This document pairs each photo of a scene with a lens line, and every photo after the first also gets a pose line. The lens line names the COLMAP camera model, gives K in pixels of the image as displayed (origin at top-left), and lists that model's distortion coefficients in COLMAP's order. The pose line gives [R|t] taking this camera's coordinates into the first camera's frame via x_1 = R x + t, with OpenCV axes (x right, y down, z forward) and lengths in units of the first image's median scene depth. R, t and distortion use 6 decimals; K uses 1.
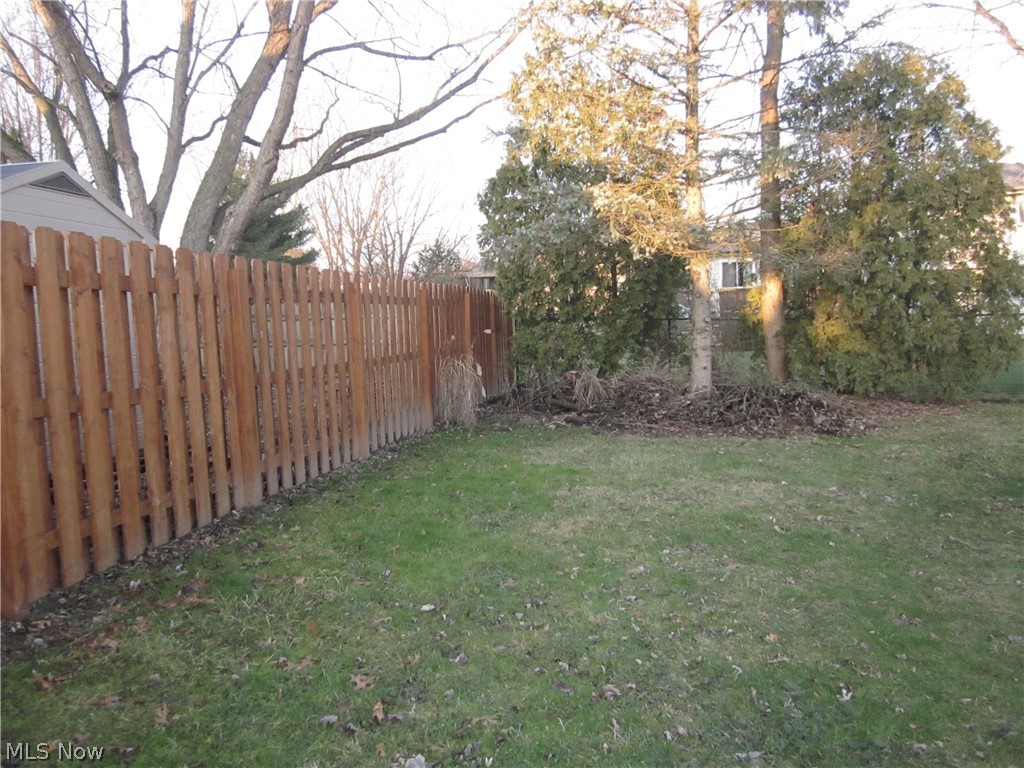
lens RADIAL K [[848.8, 0, 512.0], [0, 848.8, 384.0], [0, 0, 1]] dist [-0.043495, 0.002826]
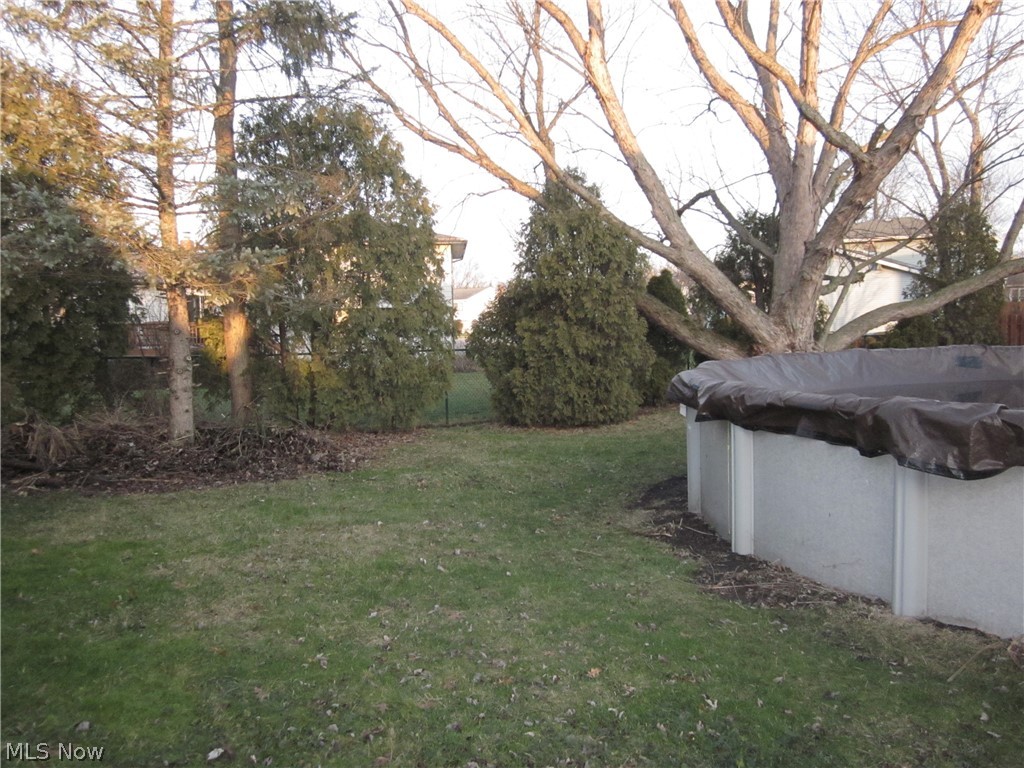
lens RADIAL K [[848.8, 0, 512.0], [0, 848.8, 384.0], [0, 0, 1]] dist [-0.043495, 0.002826]
pose [[0.732098, -0.029690, 0.680552, -0.143966], [0.058464, 0.998102, -0.019349, -0.010632], [-0.678686, 0.053954, 0.732444, 0.097023]]
